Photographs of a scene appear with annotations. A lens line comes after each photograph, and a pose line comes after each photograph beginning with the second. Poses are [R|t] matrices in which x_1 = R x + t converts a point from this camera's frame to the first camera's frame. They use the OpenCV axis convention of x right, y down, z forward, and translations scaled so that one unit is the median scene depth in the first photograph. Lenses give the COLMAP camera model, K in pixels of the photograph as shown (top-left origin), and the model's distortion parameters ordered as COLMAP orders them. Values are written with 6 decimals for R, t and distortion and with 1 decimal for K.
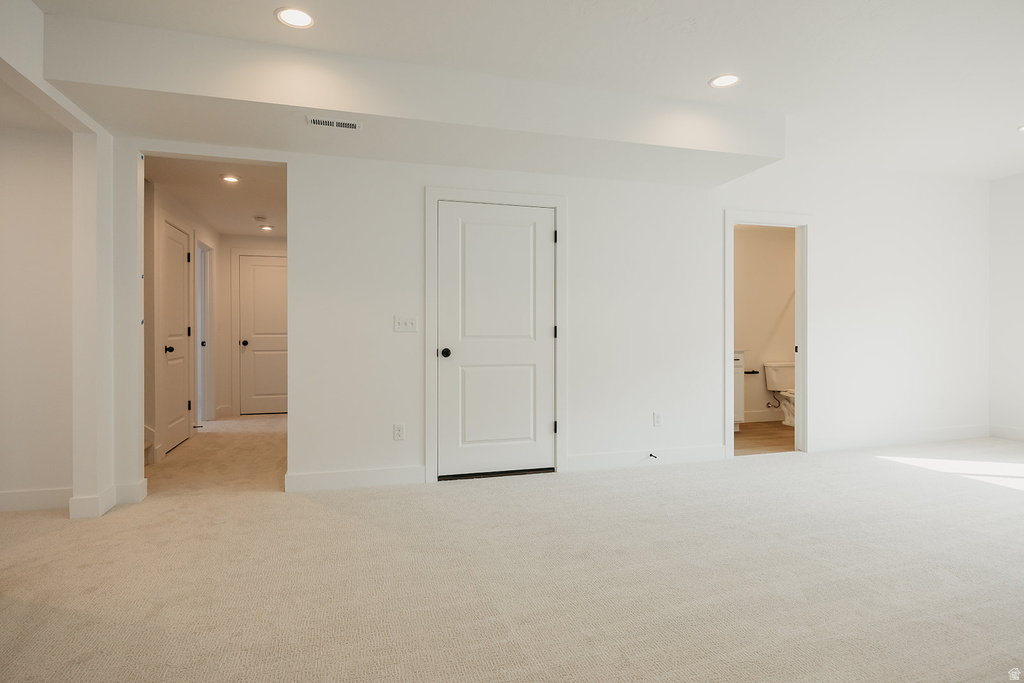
lens RADIAL K [[564.2, 0, 514.1], [0, 564.2, 337.9], [0, 0, 1]] dist [-0.010790, -0.000826]
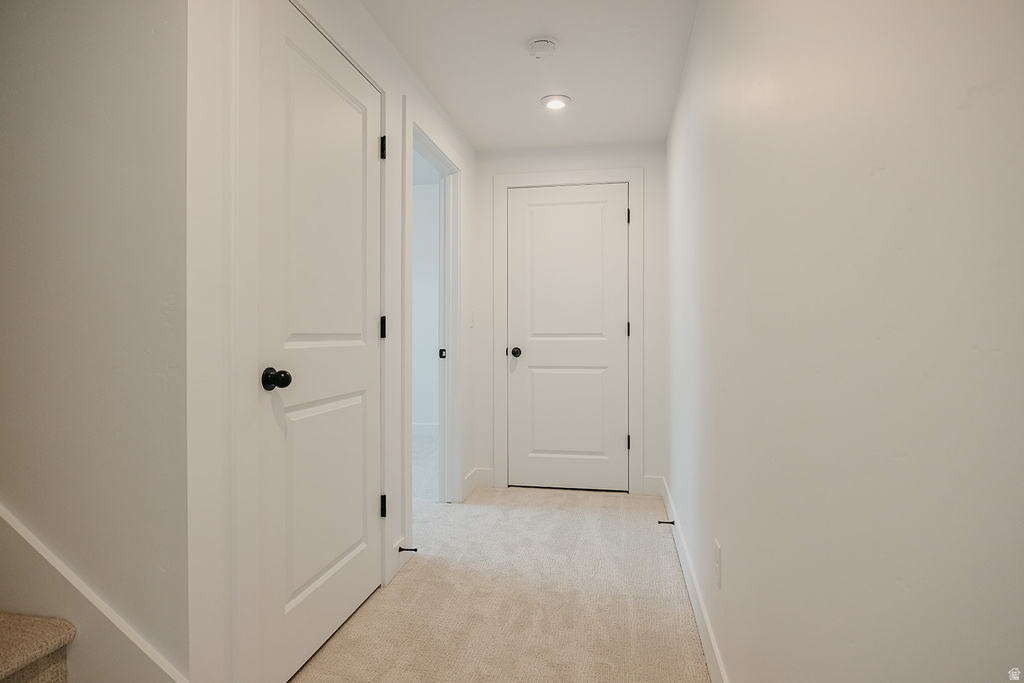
lens RADIAL K [[564.2, 0, 514.1], [0, 564.2, 337.9], [0, 0, 1]] dist [-0.010790, -0.000826]
pose [[0.888087, 0.004975, -0.459649, -0.251381], [-0.007874, 0.999959, -0.004391, -0.002166], [0.459608, 0.007519, 0.888090, 0.562424]]
